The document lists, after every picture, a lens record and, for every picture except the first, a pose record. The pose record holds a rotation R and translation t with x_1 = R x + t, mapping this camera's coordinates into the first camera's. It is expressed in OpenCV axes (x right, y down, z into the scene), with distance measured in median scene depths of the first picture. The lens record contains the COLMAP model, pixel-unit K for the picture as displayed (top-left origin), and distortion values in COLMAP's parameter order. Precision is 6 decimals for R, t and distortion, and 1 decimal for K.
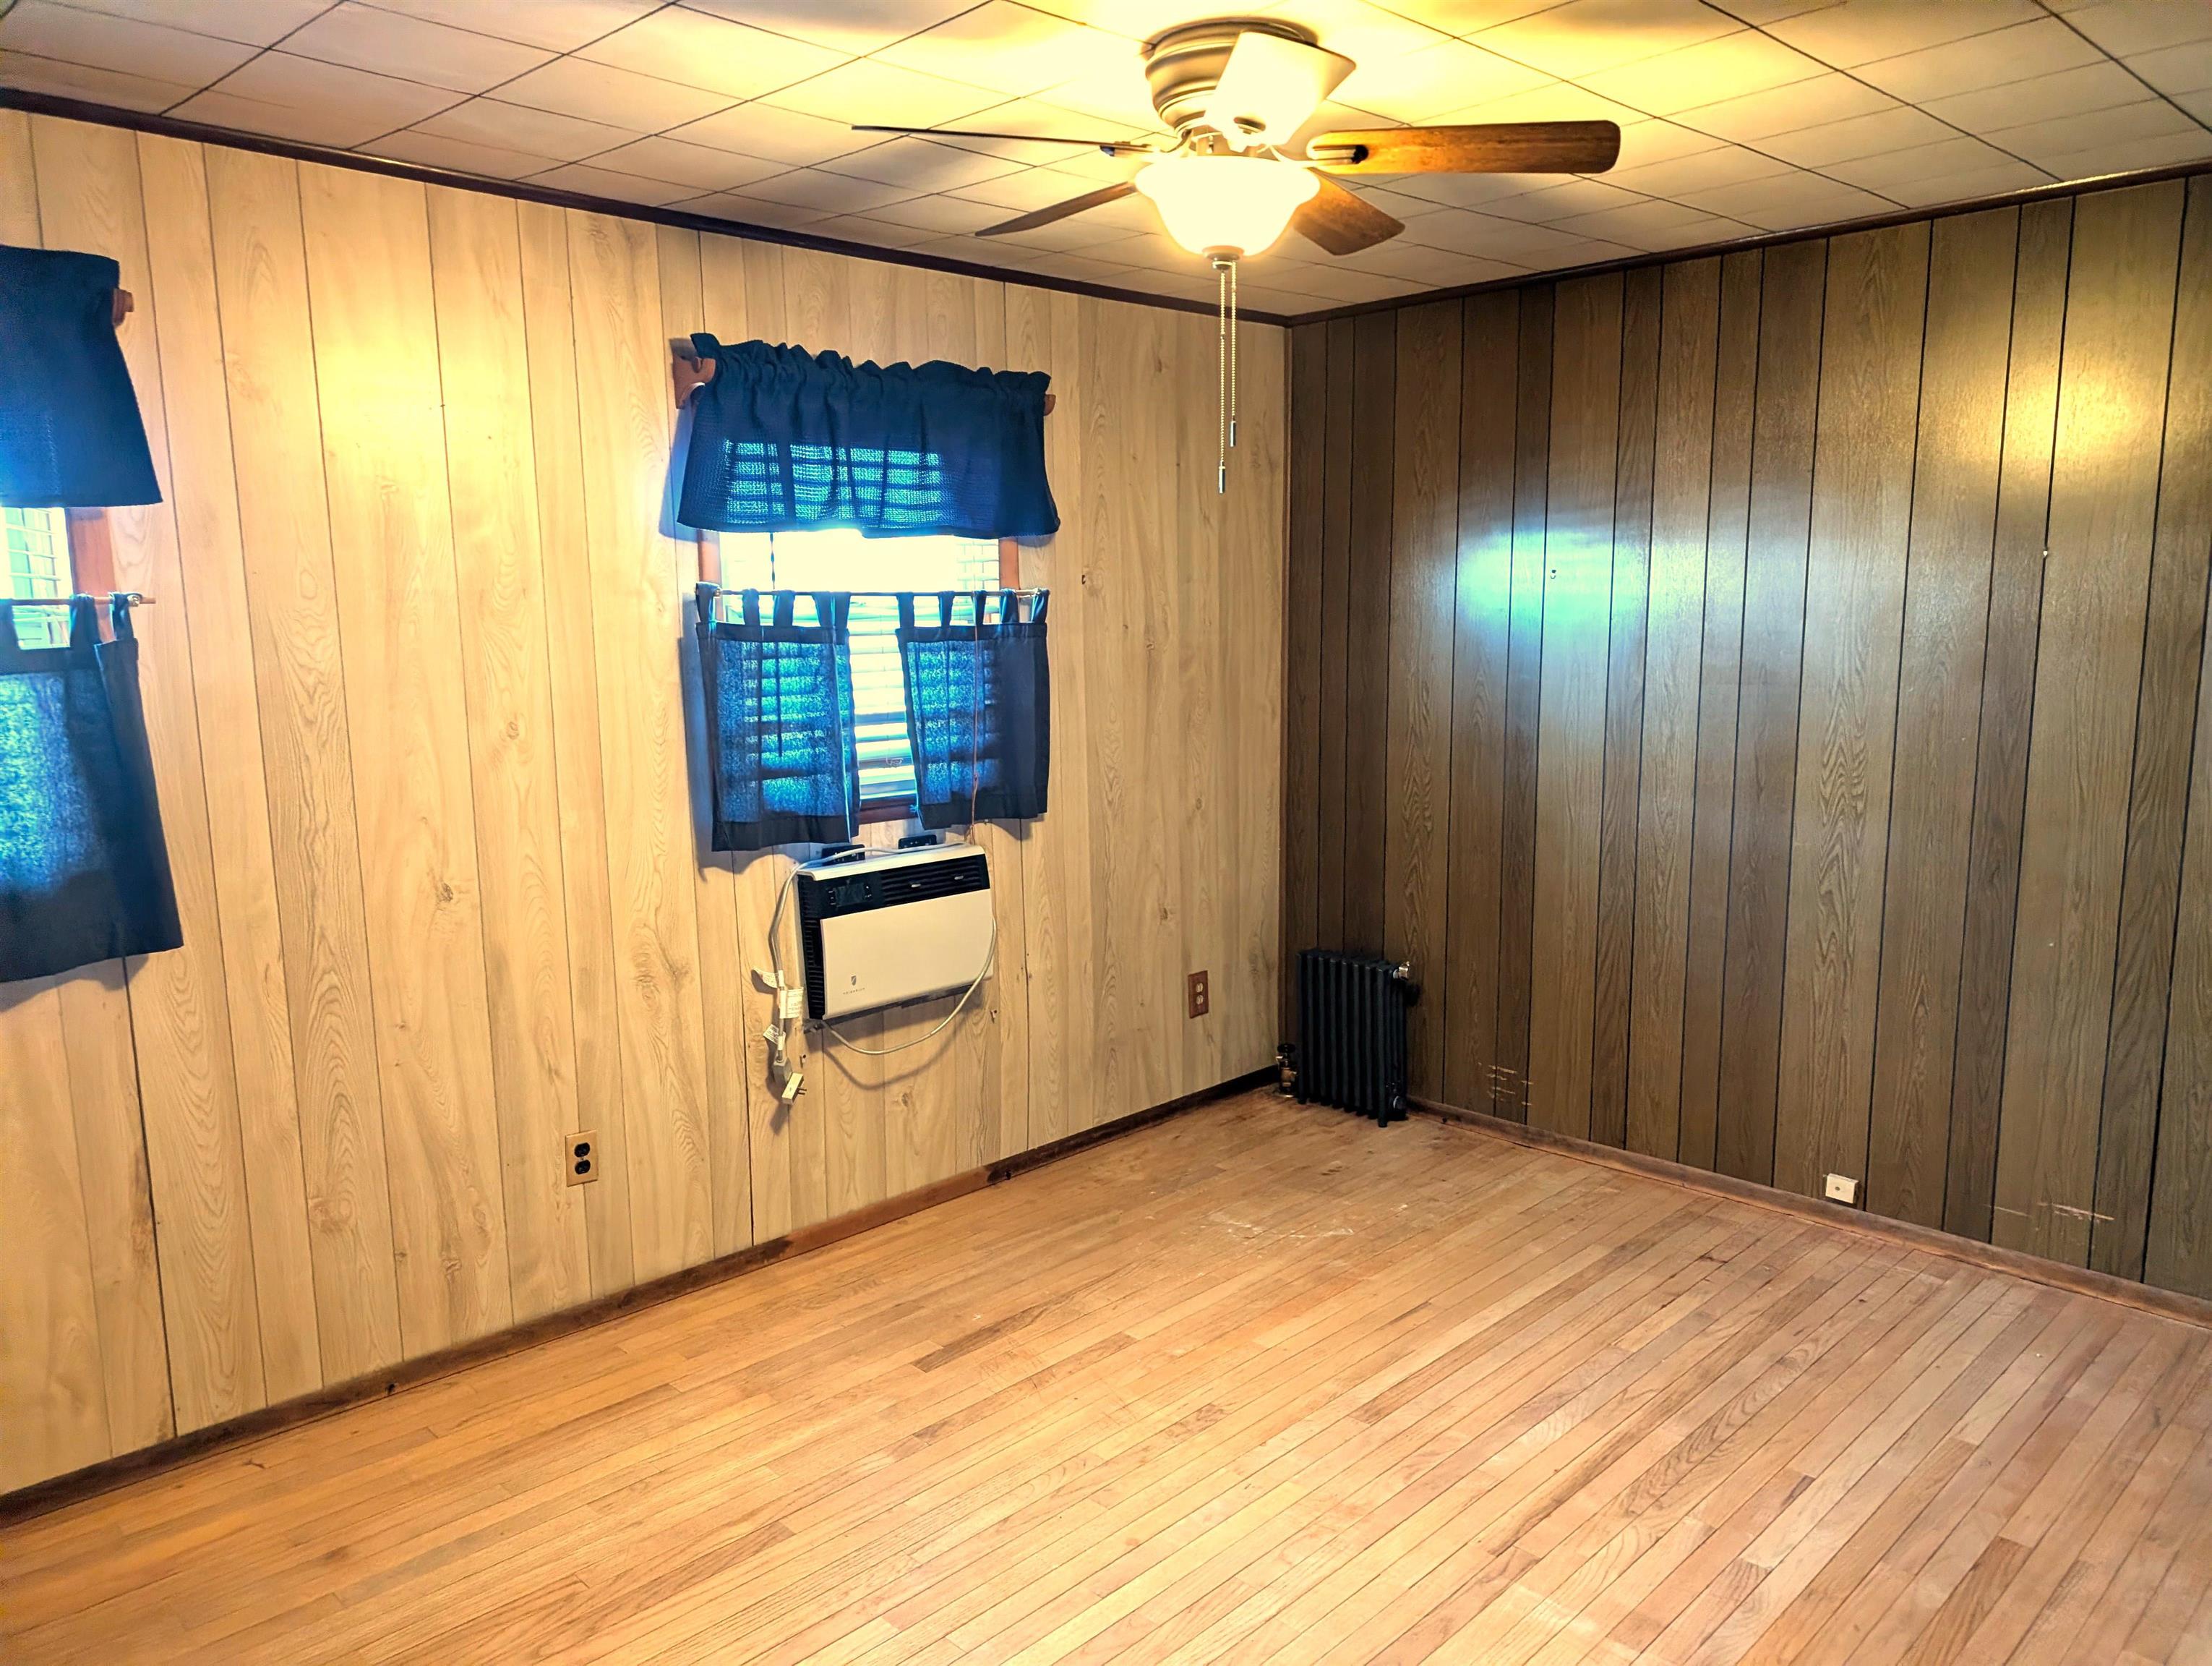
lens RADIAL K [[1590.1, 0, 1106.9], [0, 1590.1, 822.6], [0, 0, 1]] dist [0.027224, -0.025879]
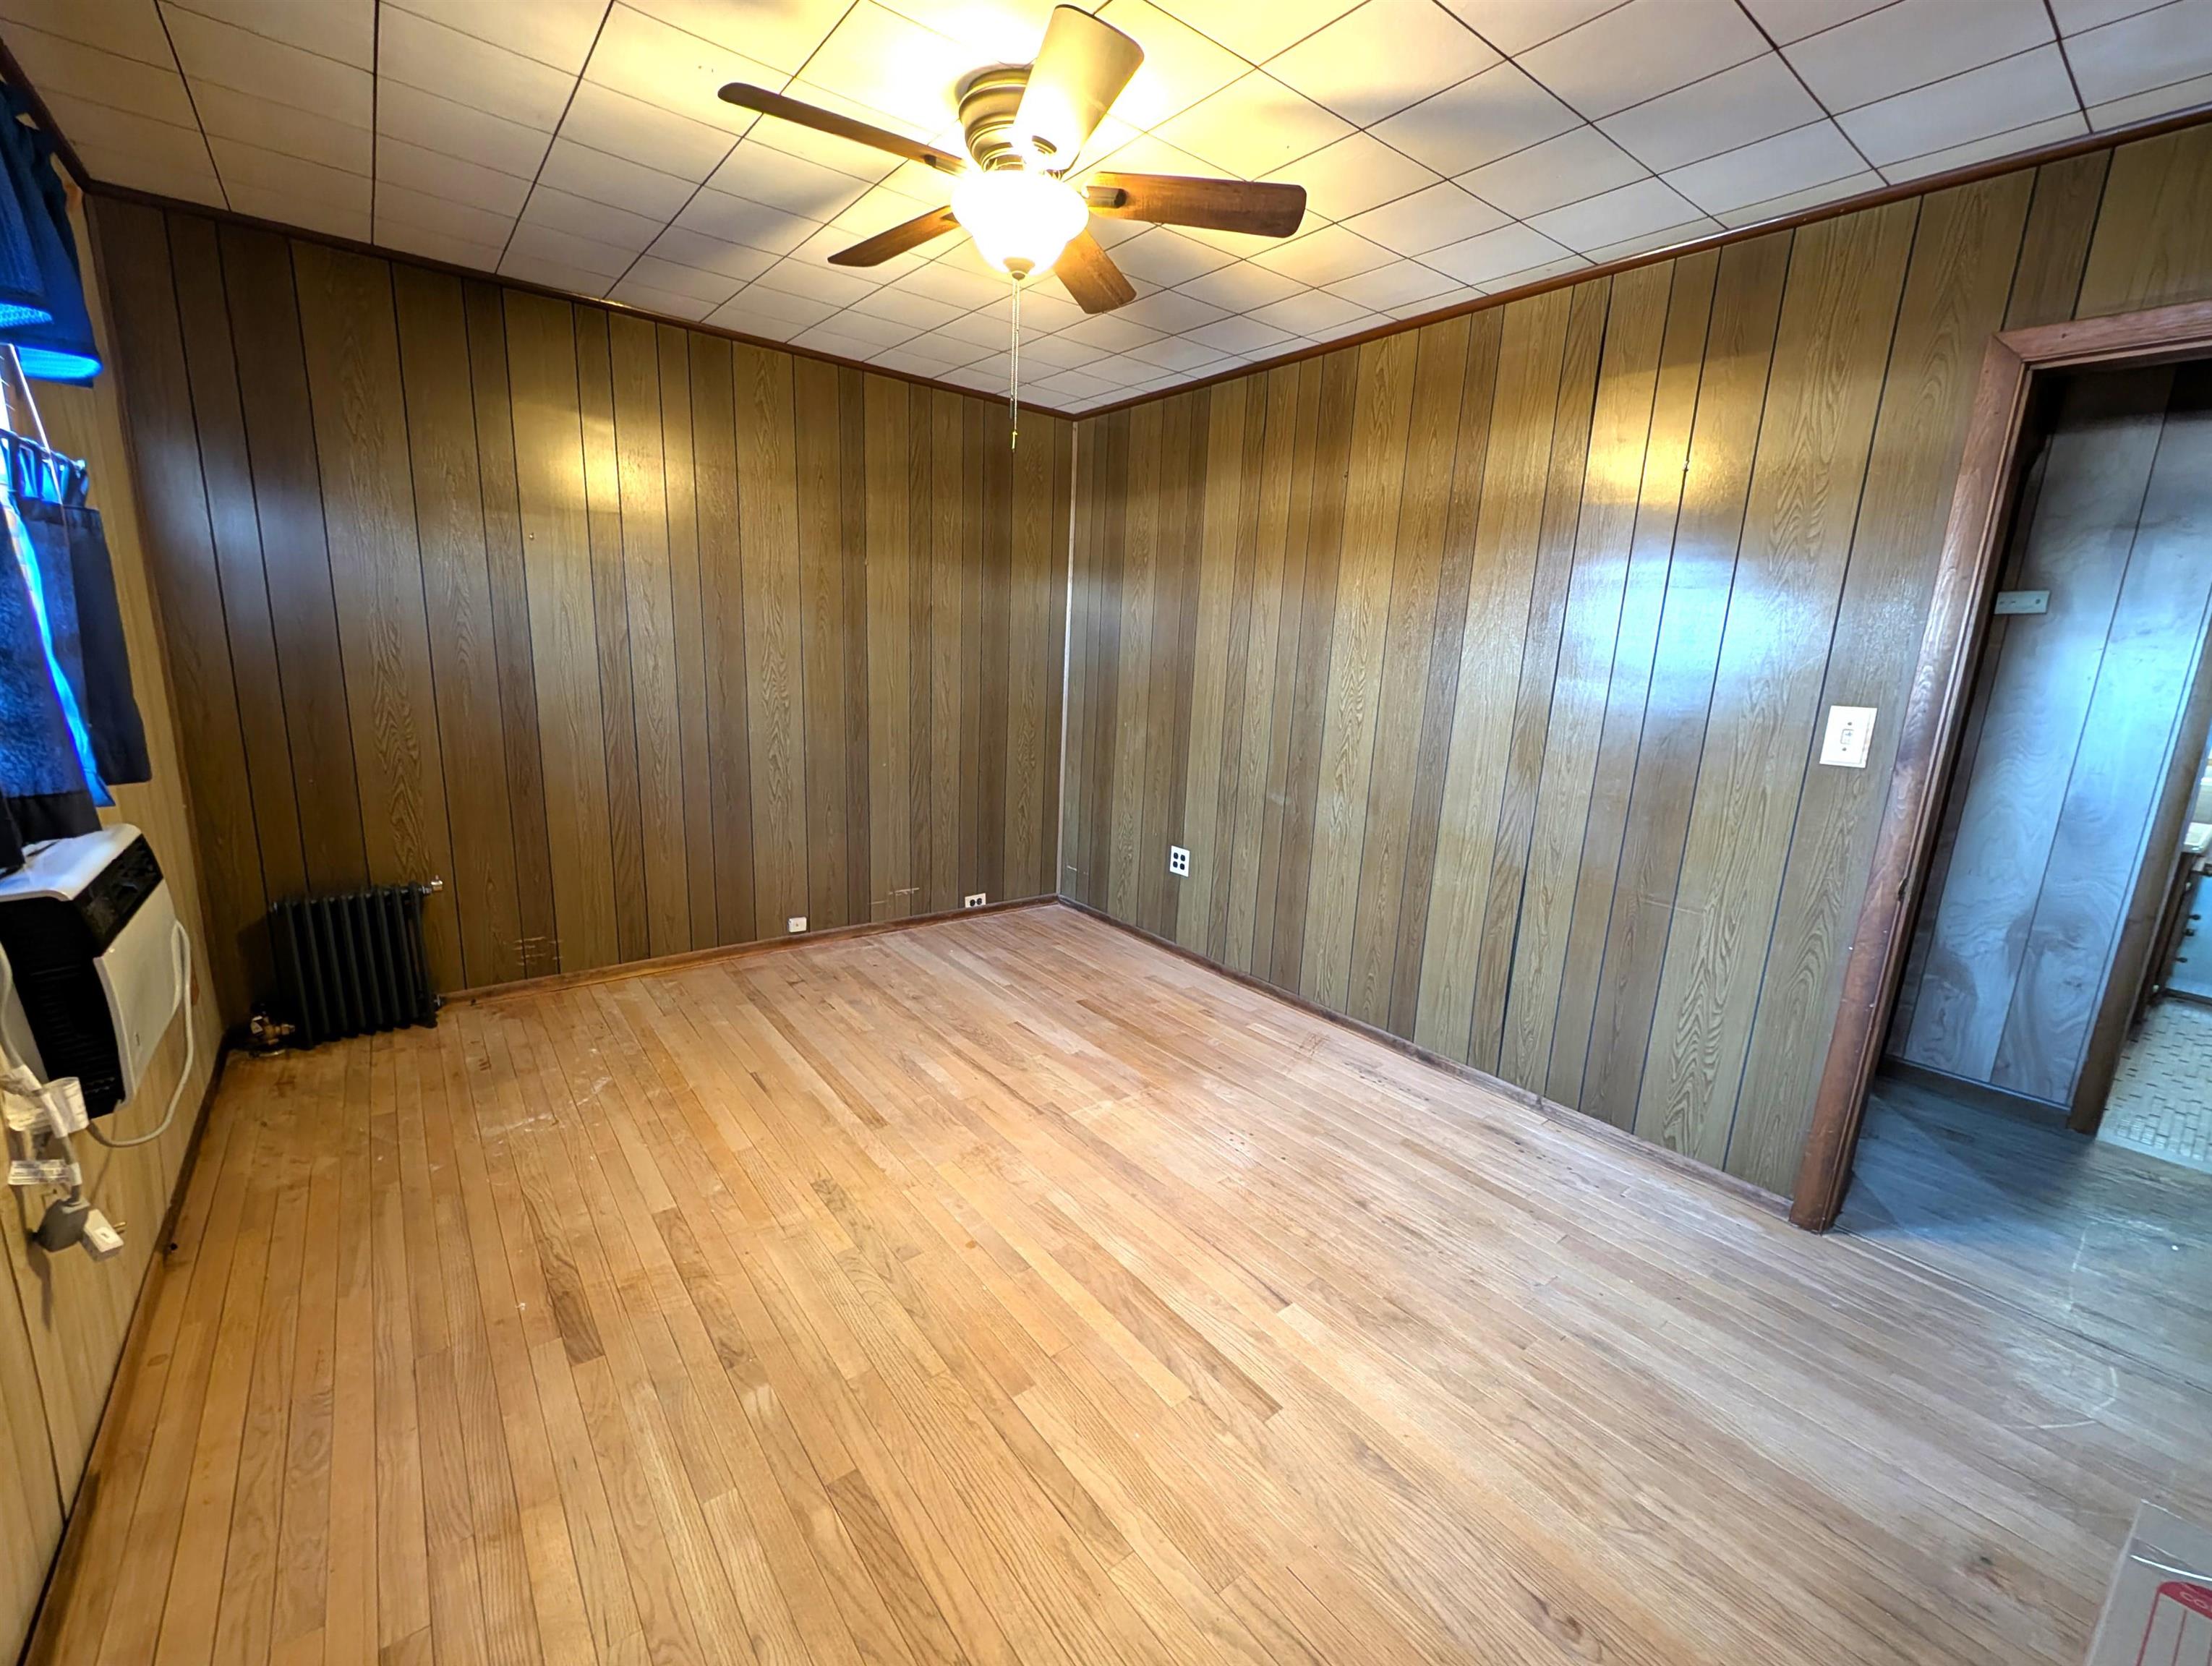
lens RADIAL K [[902.1, 0, 1108.7], [0, 902.1, 844.7], [0, 0, 1]] dist [0.004606, 0.000116]
pose [[0.102004, -0.197852, 0.974910, -0.472730], [0.097439, 0.977296, 0.188141, -0.011188], [-0.990000, 0.075803, 0.118967, 0.555931]]
